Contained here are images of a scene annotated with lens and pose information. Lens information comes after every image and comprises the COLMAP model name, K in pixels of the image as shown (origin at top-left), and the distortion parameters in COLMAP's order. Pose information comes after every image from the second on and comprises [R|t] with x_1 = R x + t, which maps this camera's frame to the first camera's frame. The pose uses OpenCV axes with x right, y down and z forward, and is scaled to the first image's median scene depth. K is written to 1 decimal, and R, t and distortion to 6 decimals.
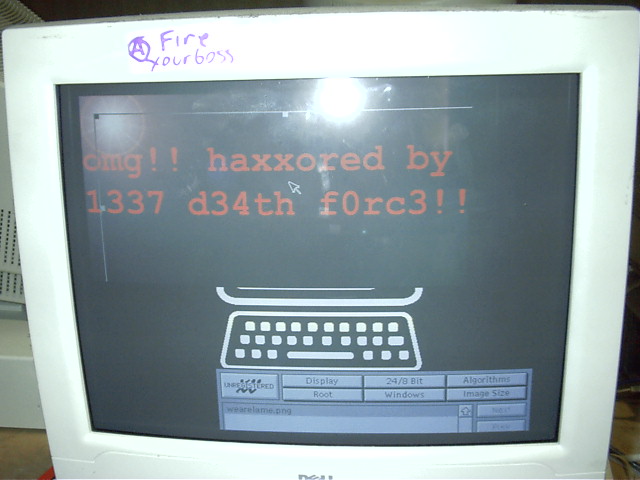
lens RADIAL K [[769.6, 0, 308.0], [0, 769.6, 238.9], [0, 0, 1]] dist [-0.062596, 0.049981]
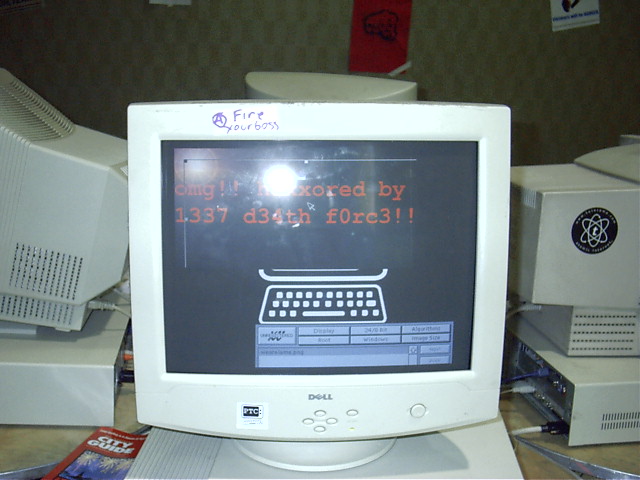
lens RADIAL K [[769.6, 0, 308.0], [0, 769.6, 238.9], [0, 0, 1]] dist [-0.062596, 0.049981]
pose [[0.990003, 0.011716, 0.140557, -0.243842], [0.005519, 0.992563, -0.121608, 0.193984], [-0.140936, 0.121168, 0.982576, -0.578486]]
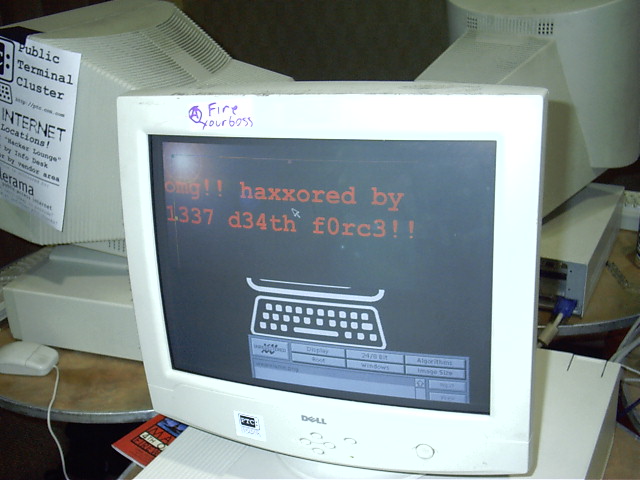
lens RADIAL K [[769.6, 0, 308.0], [0, 769.6, 238.9], [0, 0, 1]] dist [-0.062596, 0.049981]
pose [[0.961073, 0.061686, -0.269321, 0.373769], [-0.050118, 0.997510, 0.049627, -0.086768], [0.271712, -0.034197, 0.961771, -0.346460]]
